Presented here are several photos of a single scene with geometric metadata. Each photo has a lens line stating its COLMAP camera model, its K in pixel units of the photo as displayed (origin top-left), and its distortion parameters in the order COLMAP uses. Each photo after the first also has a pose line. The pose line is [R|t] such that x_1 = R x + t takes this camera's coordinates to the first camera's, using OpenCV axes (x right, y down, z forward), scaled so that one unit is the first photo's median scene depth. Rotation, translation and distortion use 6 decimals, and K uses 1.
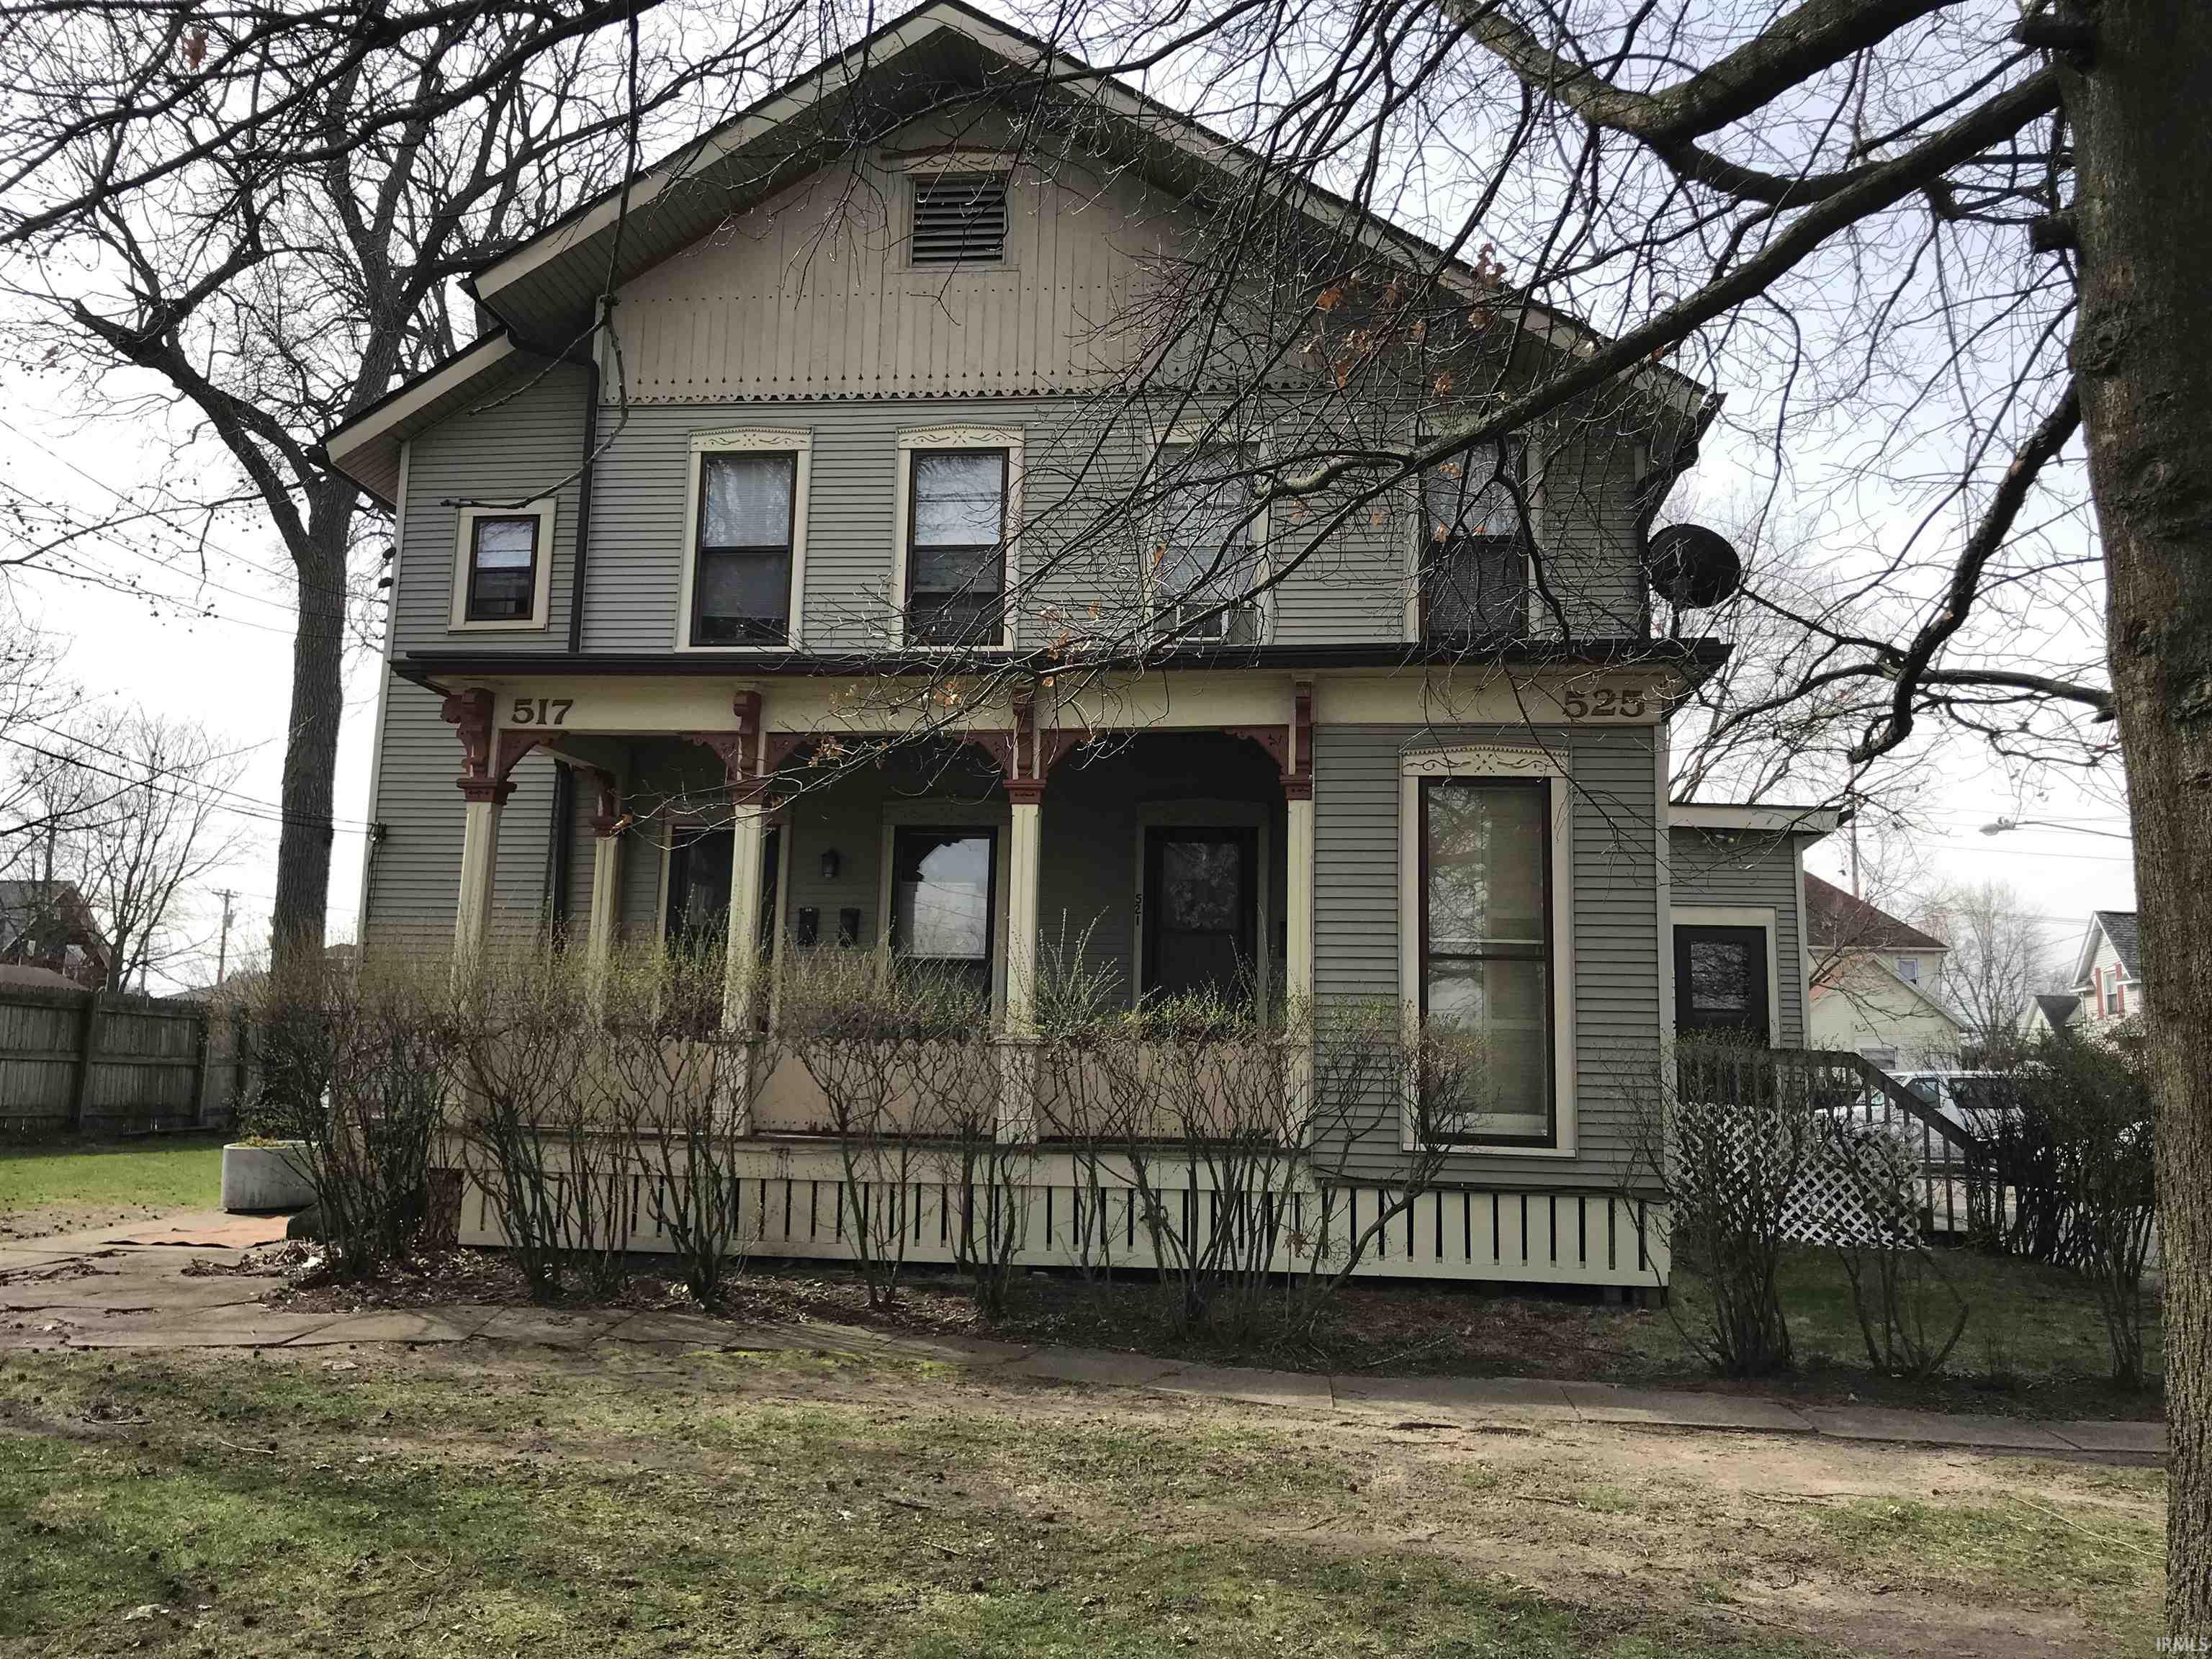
lens RADIAL K [[1787.0, 0, 1108.5], [0, 1787.0, 824.4], [0, 0, 1]] dist [0.000686, 0.004014]
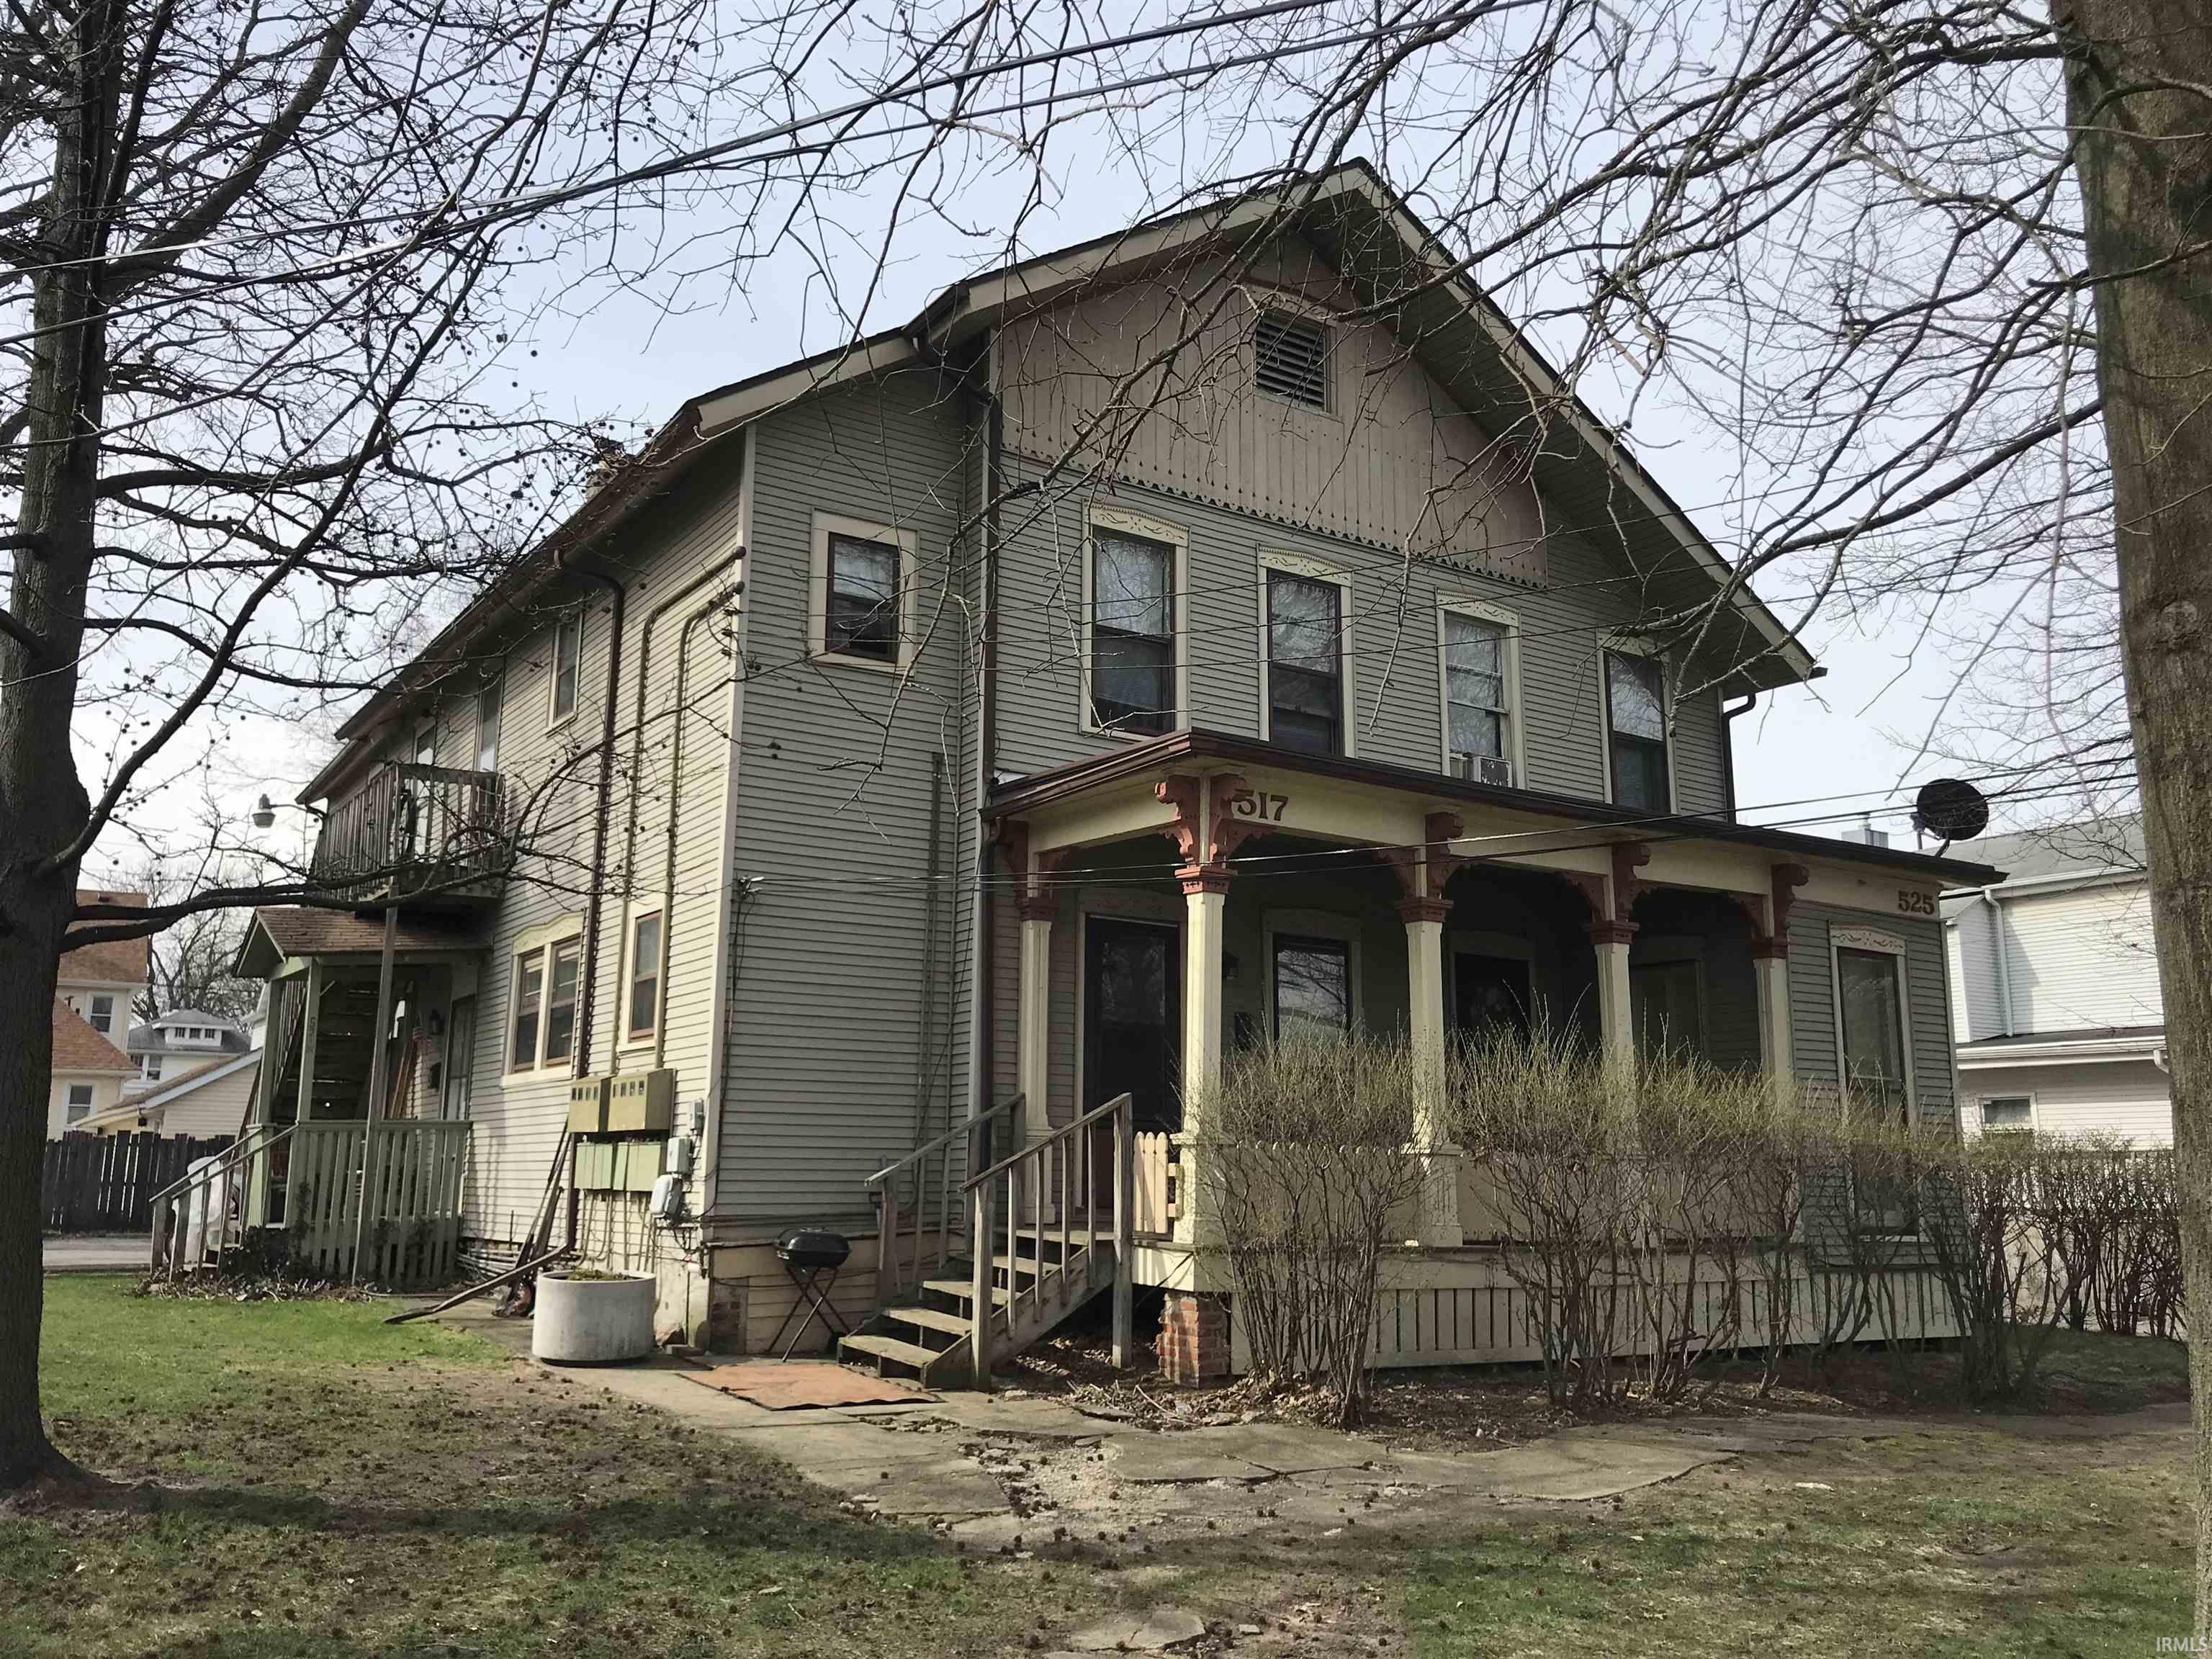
lens RADIAL K [[1787.0, 0, 1107.9], [0, 1787.0, 828.2], [0, 0, 1]] dist [0.000686, 0.004014]
pose [[0.771338, 0.111129, 0.626649, -0.887405], [-0.084774, 0.993803, -0.071892, 0.022214], [-0.630755, 0.002330, 0.775979, 0.285388]]
